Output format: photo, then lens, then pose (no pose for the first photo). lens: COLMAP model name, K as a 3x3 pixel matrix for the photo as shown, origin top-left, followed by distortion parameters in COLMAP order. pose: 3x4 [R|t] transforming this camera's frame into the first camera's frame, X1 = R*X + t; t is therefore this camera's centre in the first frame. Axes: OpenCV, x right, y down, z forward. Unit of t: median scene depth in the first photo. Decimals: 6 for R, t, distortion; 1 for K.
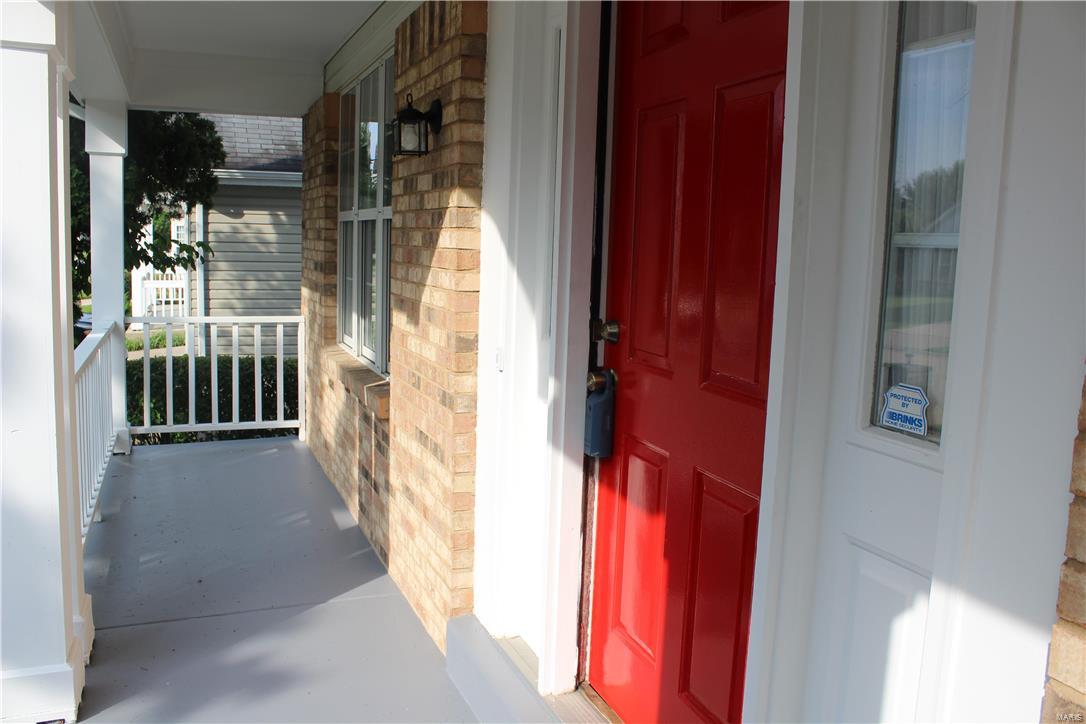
lens RADIAL K [[877.5, 0, 543.0], [0, 877.5, 362.0], [0, 0, 1]] dist [-0.107313, 0.000495]
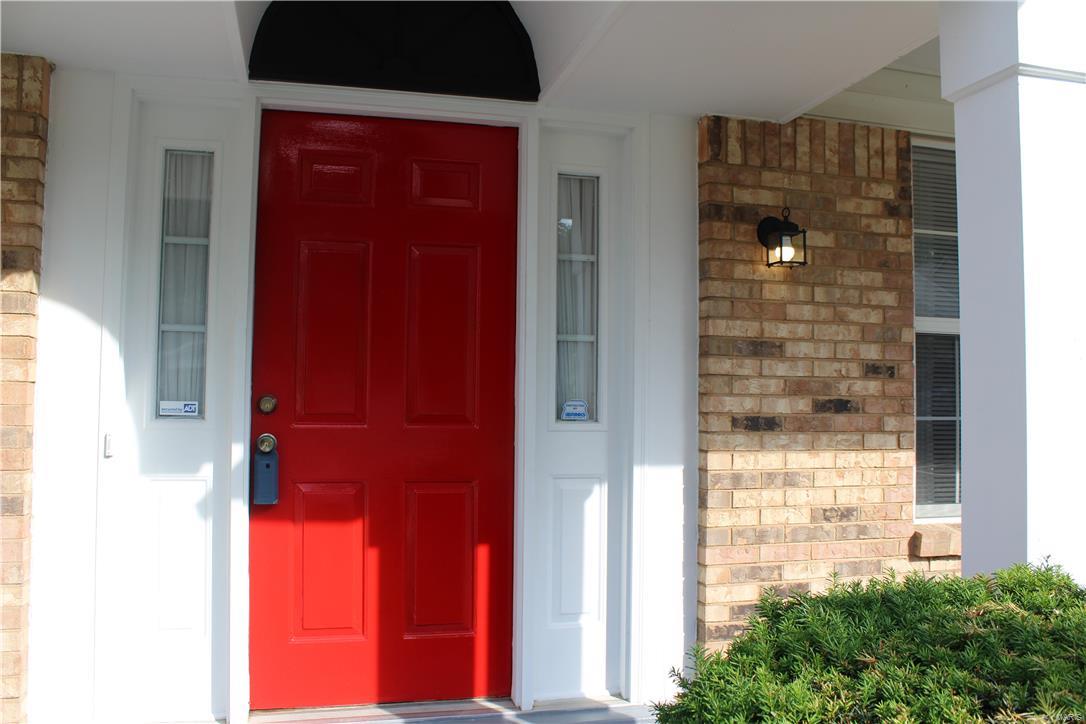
lens RADIAL K [[877.5, 0, 543.0], [0, 877.5, 362.0], [0, 0, 1]] dist [-0.107313, 0.000495]
pose [[0.136687, 0.014739, 0.990505, -0.710775], [0.128093, 0.991232, -0.032426, -0.002963], [-0.982298, 0.131309, 0.133601, 0.278695]]
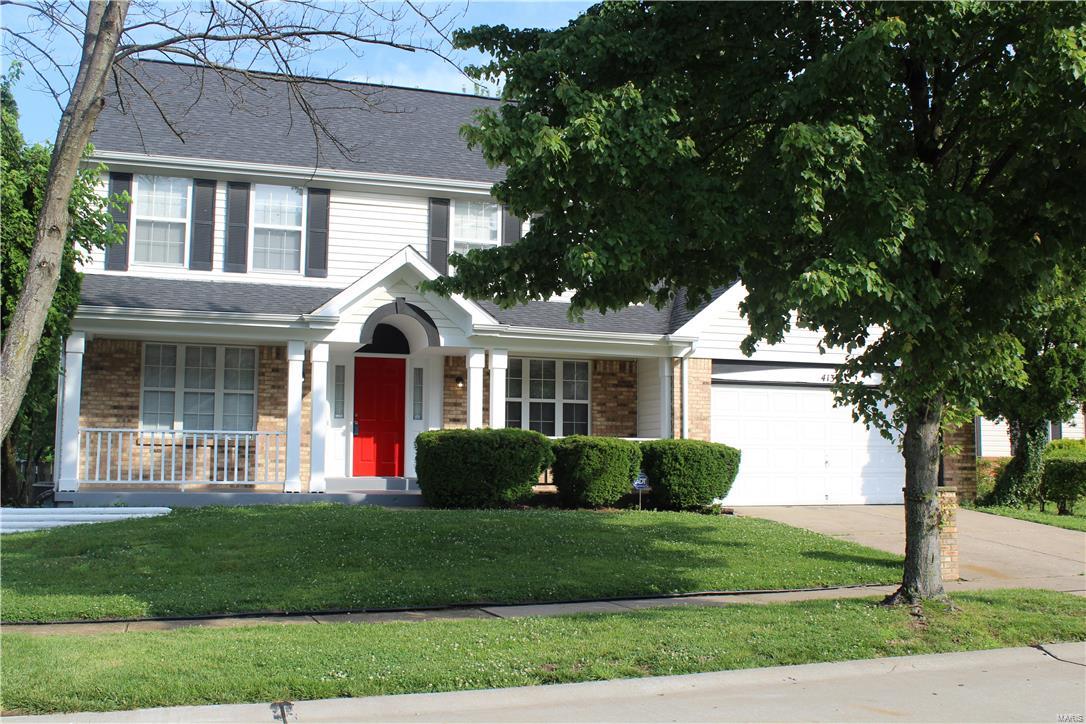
lens RADIAL K [[1004.1, 0, 543.0], [0, 1004.1, 362.0], [0, 0, 1]] dist [-0.119714, 0.123776]
pose [[0.057519, 0.062222, 0.996404, -4.565987], [0.131467, 0.988892, -0.069342, 0.168221], [-0.989650, 0.134983, 0.048700, -0.487685]]
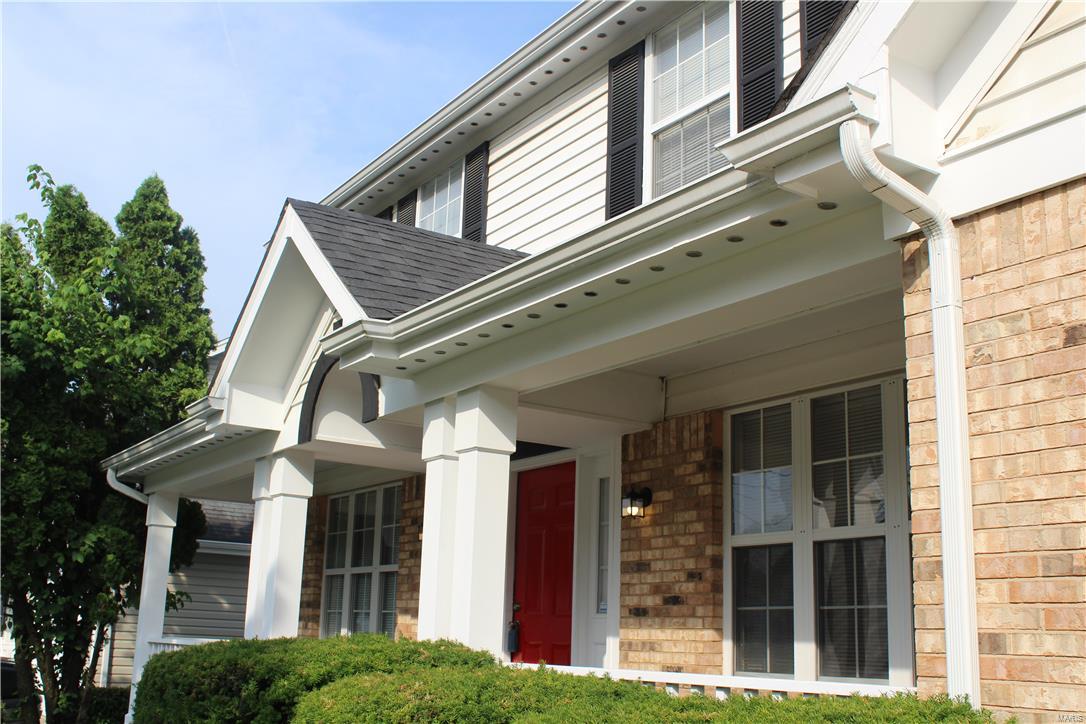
lens RADIAL K [[1156.4, 0, 543.0], [0, 1156.4, 362.0], [0, 0, 1]] dist [-0.105492, 0.000916]
pose [[0.982476, 0.036436, 0.182795, -0.350558], [0.031362, 0.934410, -0.354815, 0.342507], [-0.183733, 0.354330, 0.916893, -1.682758]]
